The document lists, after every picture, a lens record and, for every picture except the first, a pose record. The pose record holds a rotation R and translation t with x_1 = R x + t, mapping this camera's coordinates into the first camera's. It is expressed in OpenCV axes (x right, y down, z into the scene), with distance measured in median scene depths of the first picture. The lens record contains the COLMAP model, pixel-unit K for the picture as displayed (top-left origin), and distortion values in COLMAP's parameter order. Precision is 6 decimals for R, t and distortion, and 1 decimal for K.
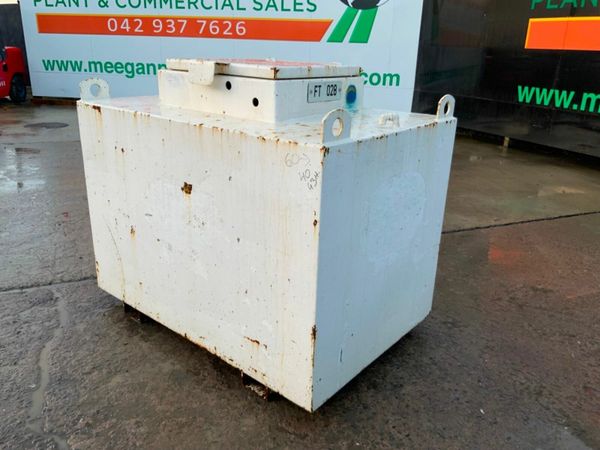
lens RADIAL K [[495.3, 0, 302.6], [0, 495.3, 230.4], [0, 0, 1]] dist [0.080205, -0.144542]
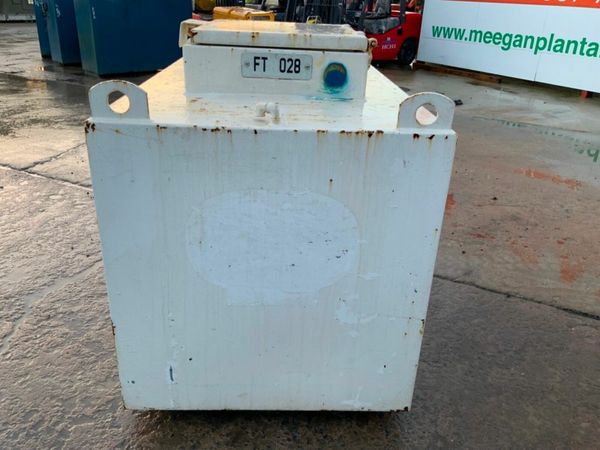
lens RADIAL K [[495.3, 0, 302.6], [0, 495.3, 230.4], [0, 0, 1]] dist [0.080205, -0.144542]
pose [[0.667049, 0.317505, -0.673971, 0.614393], [-0.282811, 0.944842, 0.165204, -0.158161], [0.689249, 0.080407, 0.720049, 0.435335]]
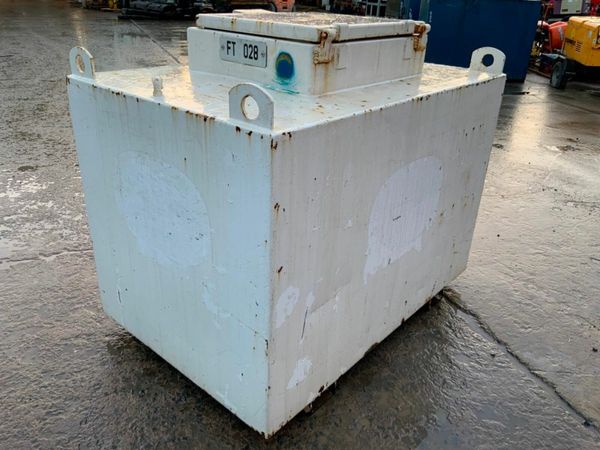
lens RADIAL K [[495.3, 0, 302.6], [0, 495.3, 230.4], [0, 0, 1]] dist [0.080205, -0.144542]
pose [[-0.019455, 0.413774, -0.910172, 0.808064], [-0.389914, 0.835123, 0.387991, -0.349311], [0.920646, 0.362437, 0.145089, 0.968932]]
